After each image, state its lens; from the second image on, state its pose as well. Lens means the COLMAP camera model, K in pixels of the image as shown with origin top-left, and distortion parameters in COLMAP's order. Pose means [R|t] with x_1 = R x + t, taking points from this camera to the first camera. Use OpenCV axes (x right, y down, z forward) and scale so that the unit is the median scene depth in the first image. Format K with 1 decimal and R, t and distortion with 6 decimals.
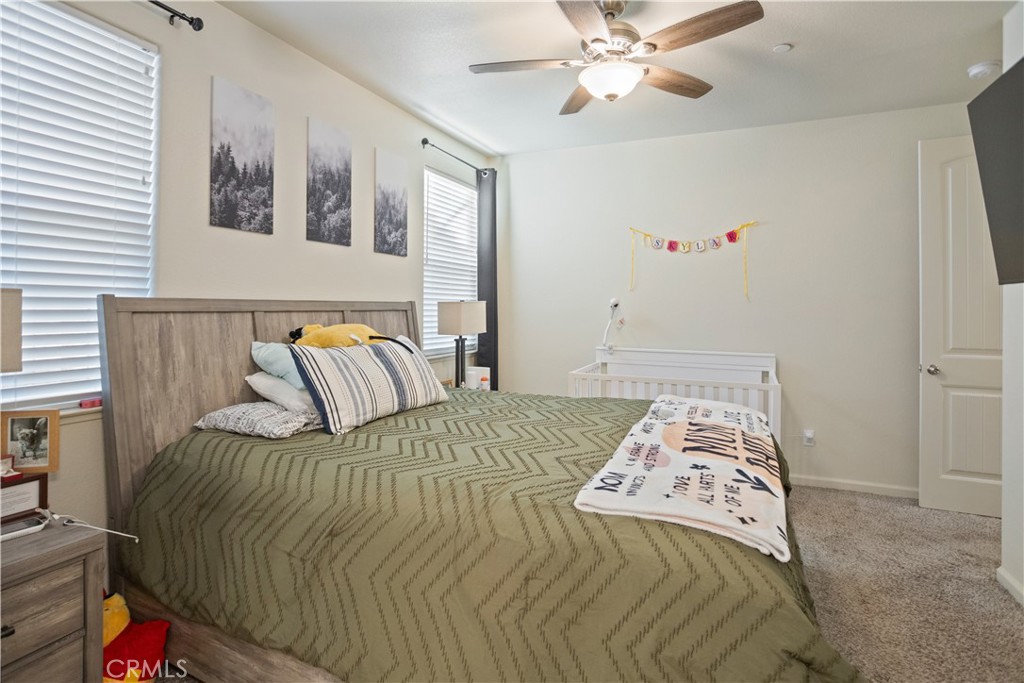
lens RADIAL K [[517.0, 0, 528.2], [0, 517.0, 311.0], [0, 0, 1]] dist [-0.059865, 0.027703]
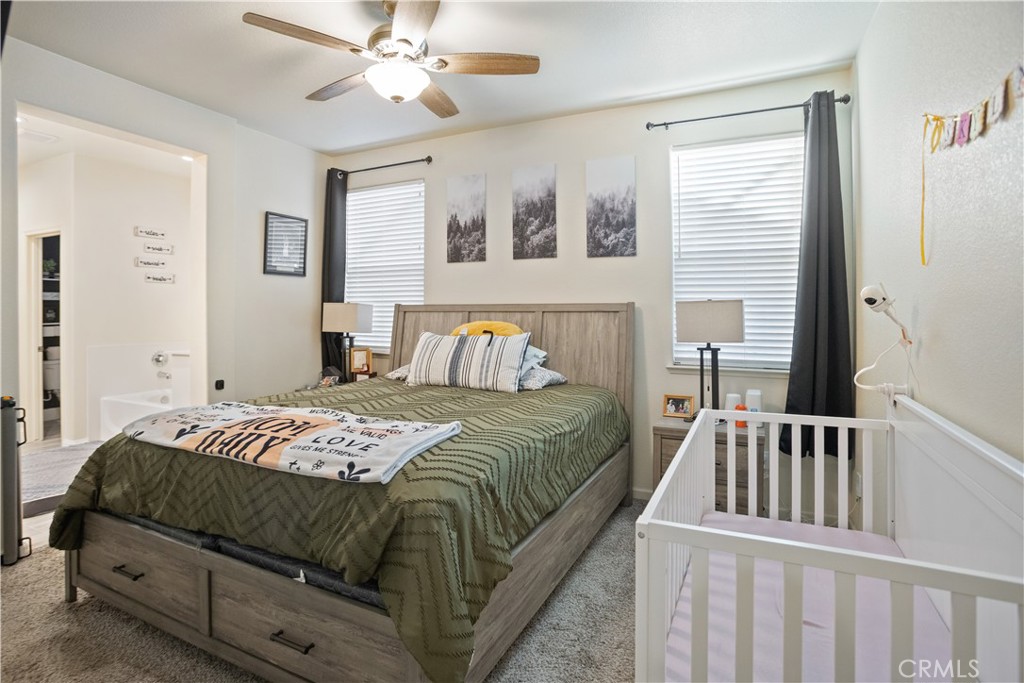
lens RADIAL K [[517.0, 0, 497.0], [0, 517.0, 316.4], [0, 0, 1]] dist [-0.059865, 0.027703]
pose [[-0.059045, 0.001543, -0.998254, 0.900545], [-0.009850, 0.999949, 0.002128, 0.009816], [0.998207, 0.009959, -0.059027, 0.987637]]
